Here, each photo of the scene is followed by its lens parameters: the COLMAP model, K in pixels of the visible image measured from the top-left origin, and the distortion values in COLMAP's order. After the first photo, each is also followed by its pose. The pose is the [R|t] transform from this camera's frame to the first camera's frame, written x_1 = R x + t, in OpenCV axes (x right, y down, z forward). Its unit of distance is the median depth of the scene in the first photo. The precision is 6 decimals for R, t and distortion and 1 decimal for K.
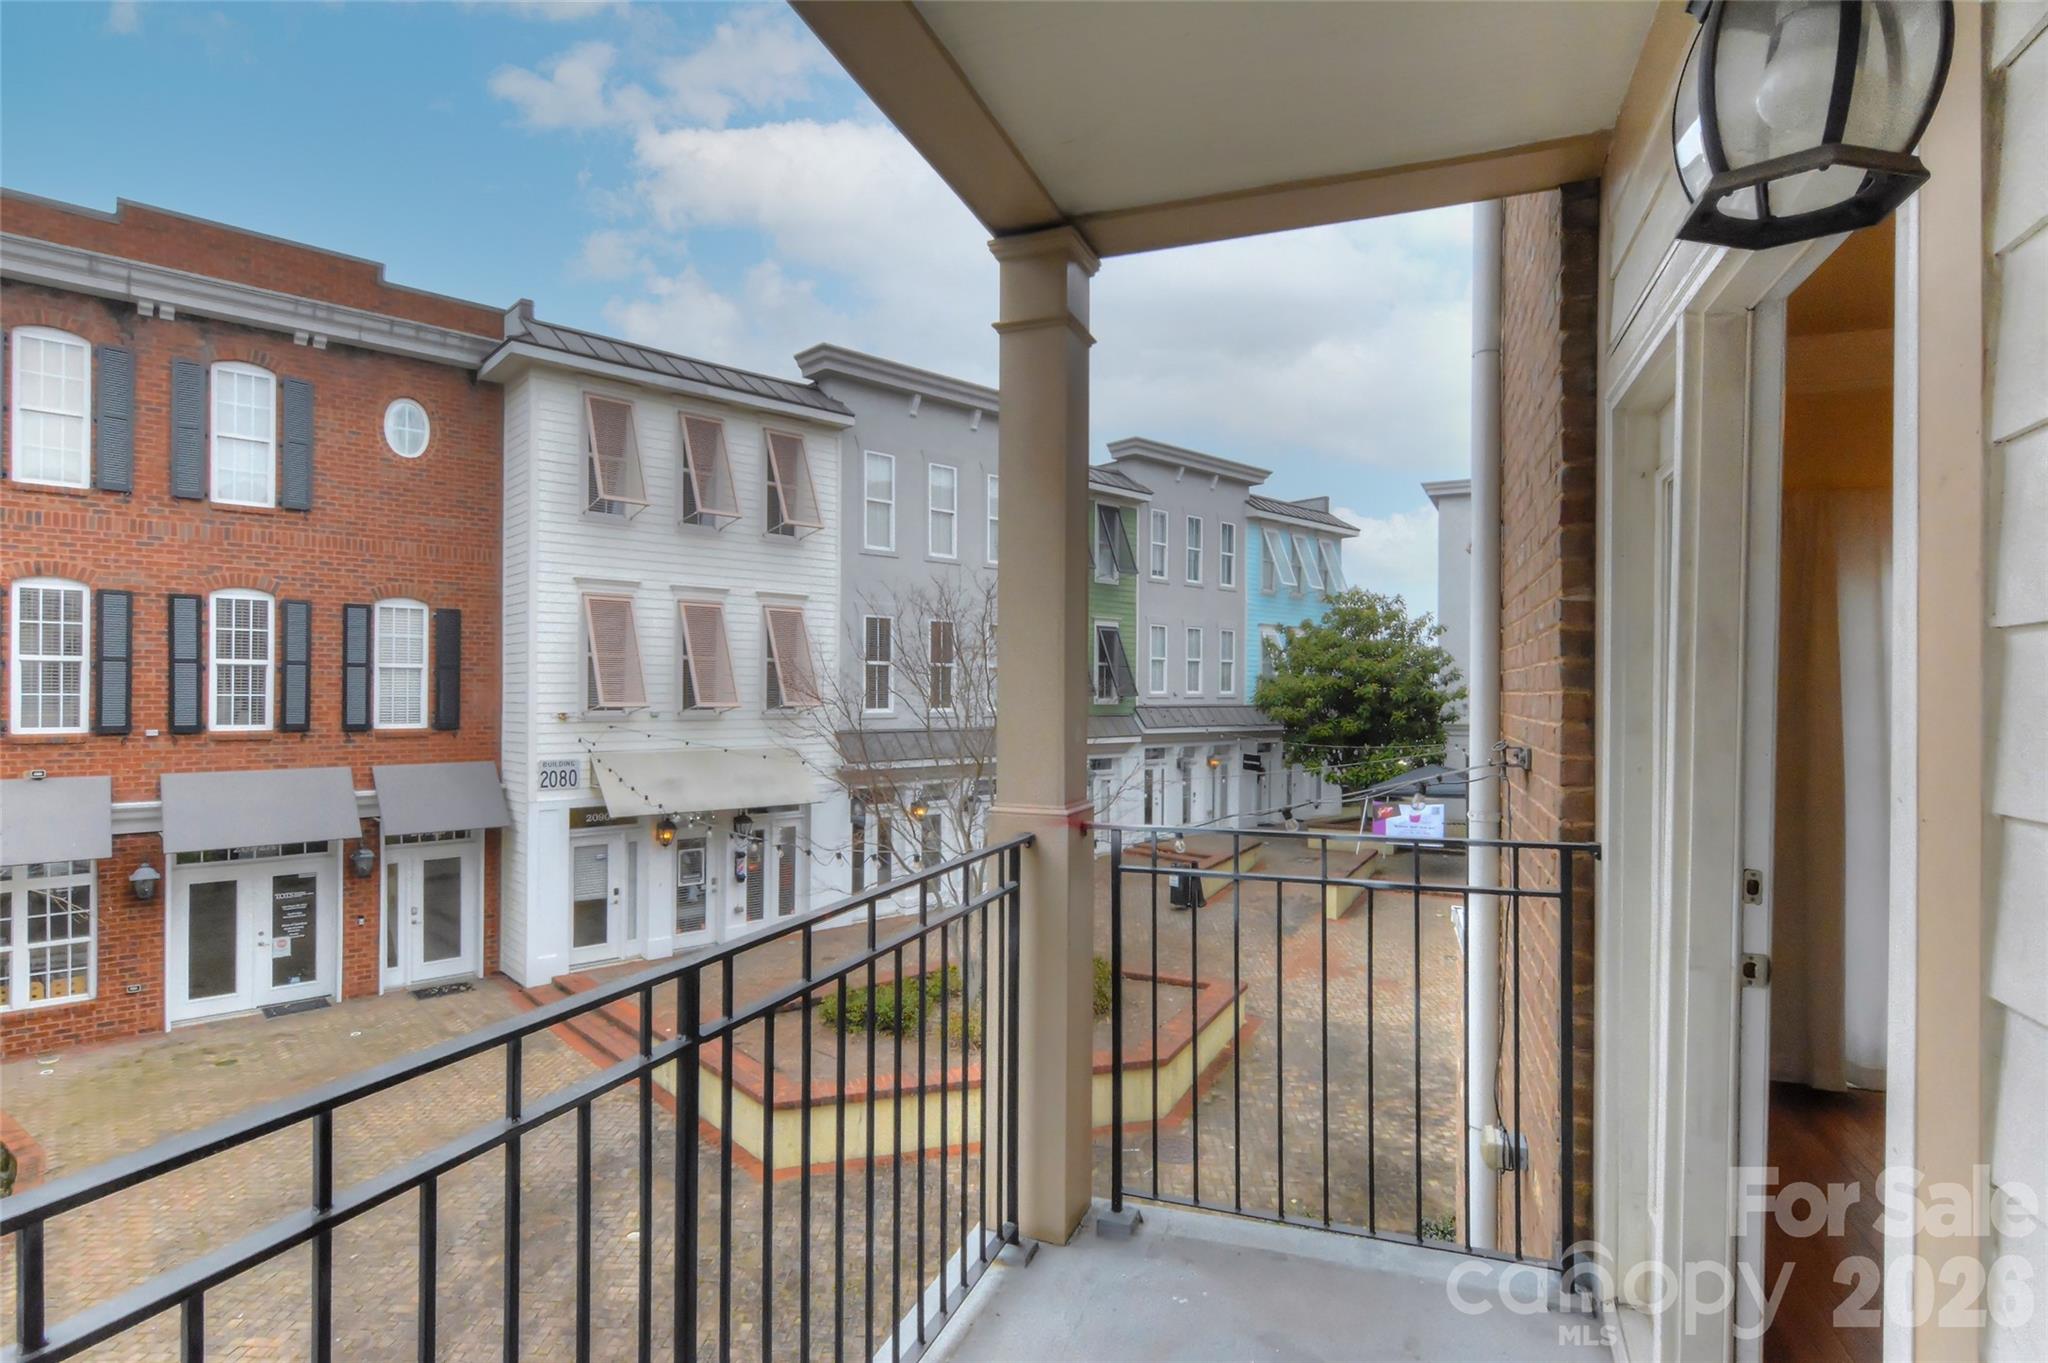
lens RADIAL K [[999.0, 0, 1018.8], [0, 999.0, 687.5], [0, 0, 1]] dist [-0.000721, -0.002081]
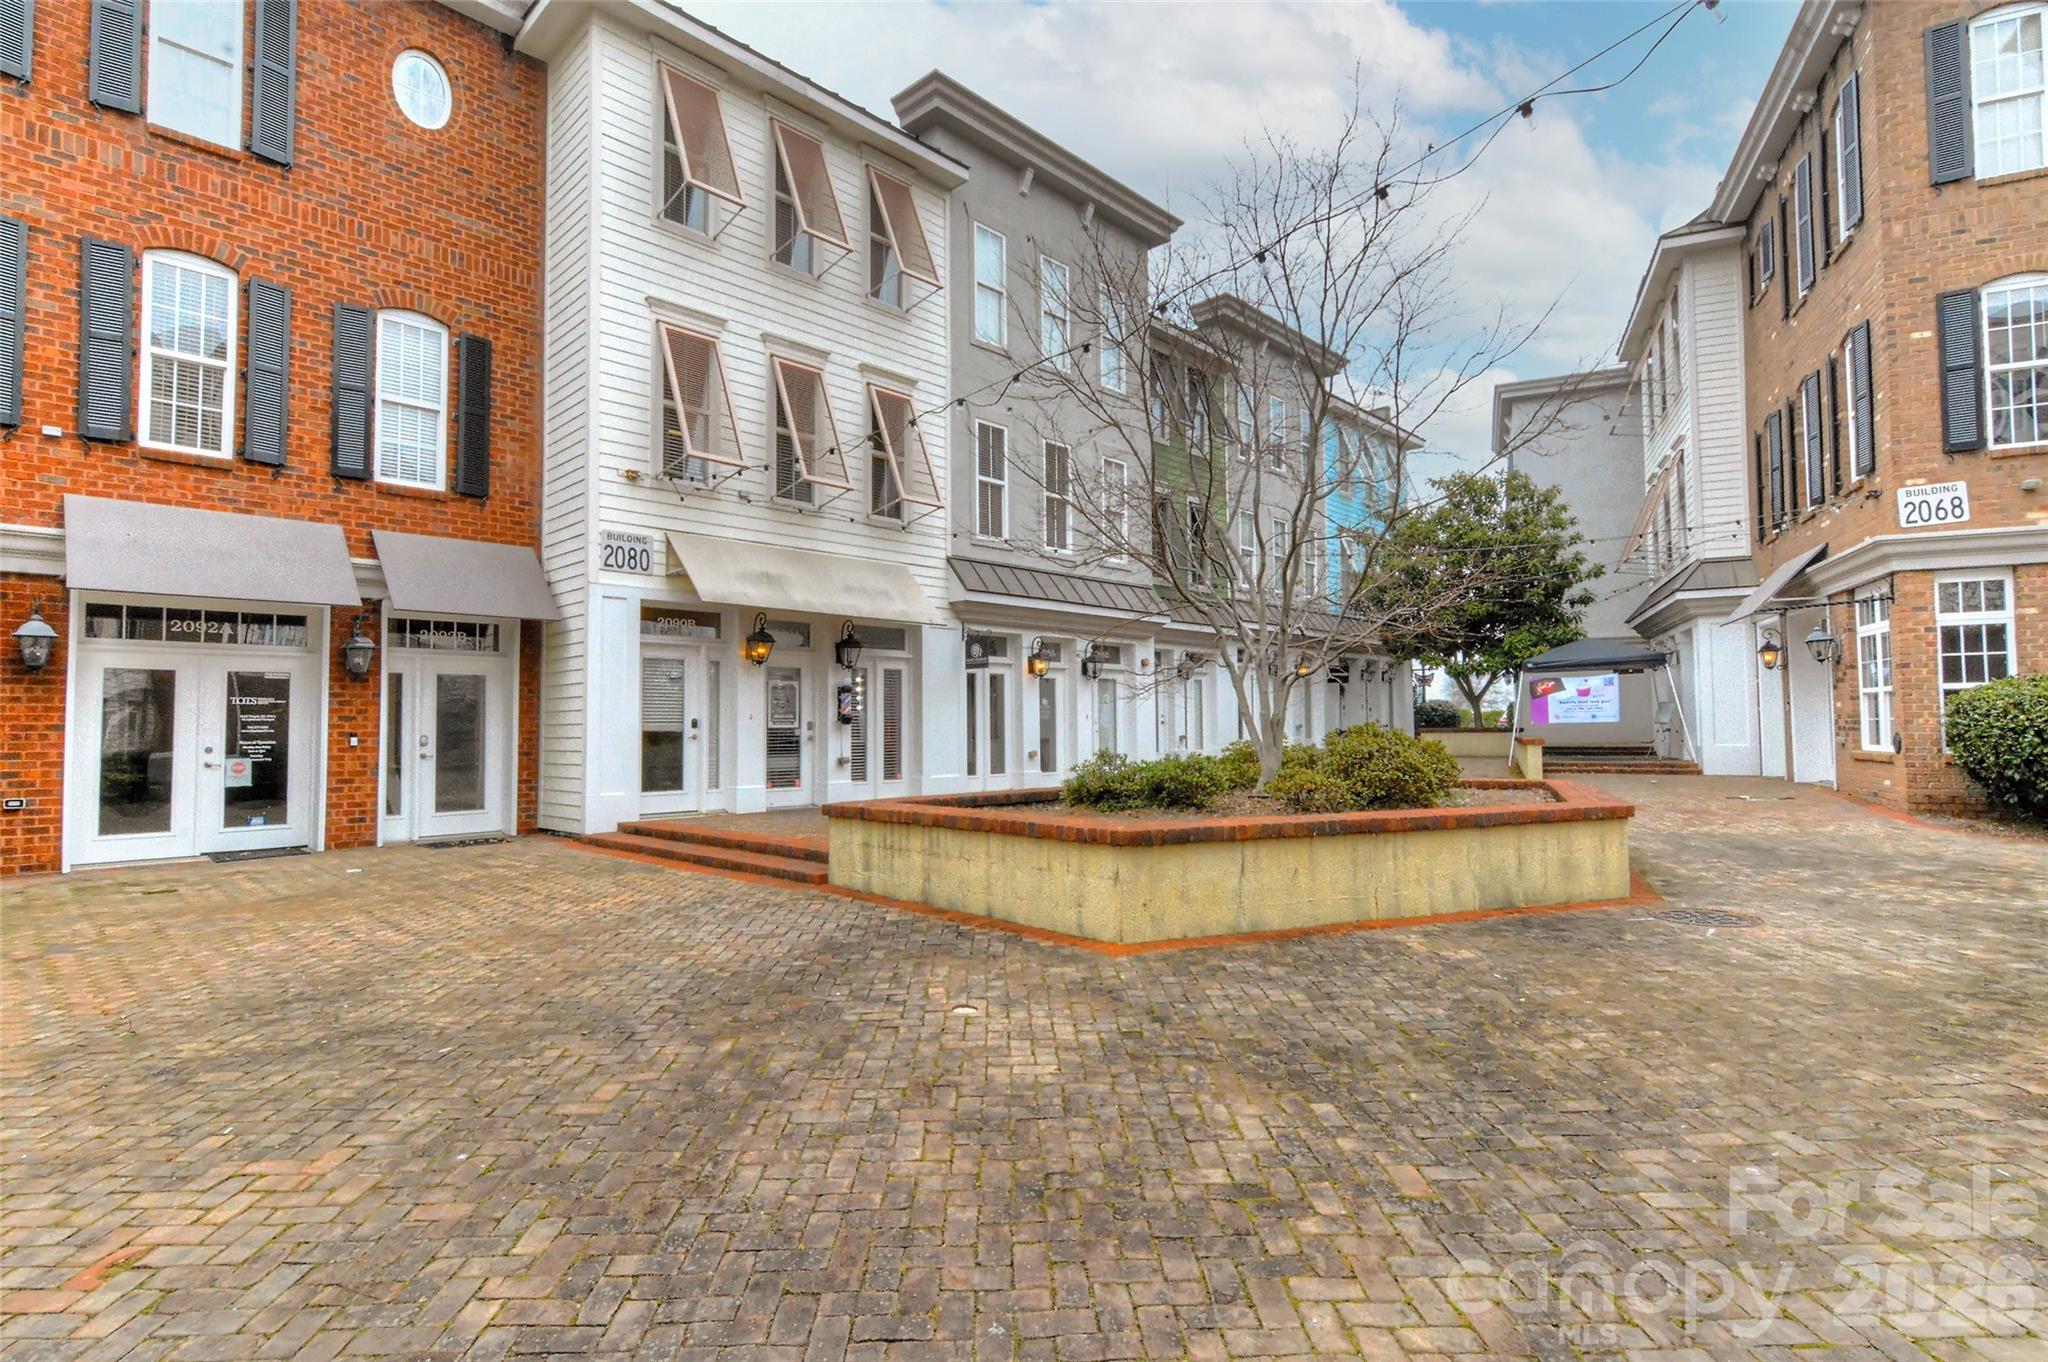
lens RADIAL K [[991.9, 0, 1020.5], [0, 991.9, 674.1], [0, 0, 1]] dist [0.004197, -0.001601]
pose [[0.998272, -0.011143, 0.057693, -0.209713], [0.013426, 0.999136, -0.039336, 0.211027], [-0.057205, 0.040042, 0.997559, 0.244258]]
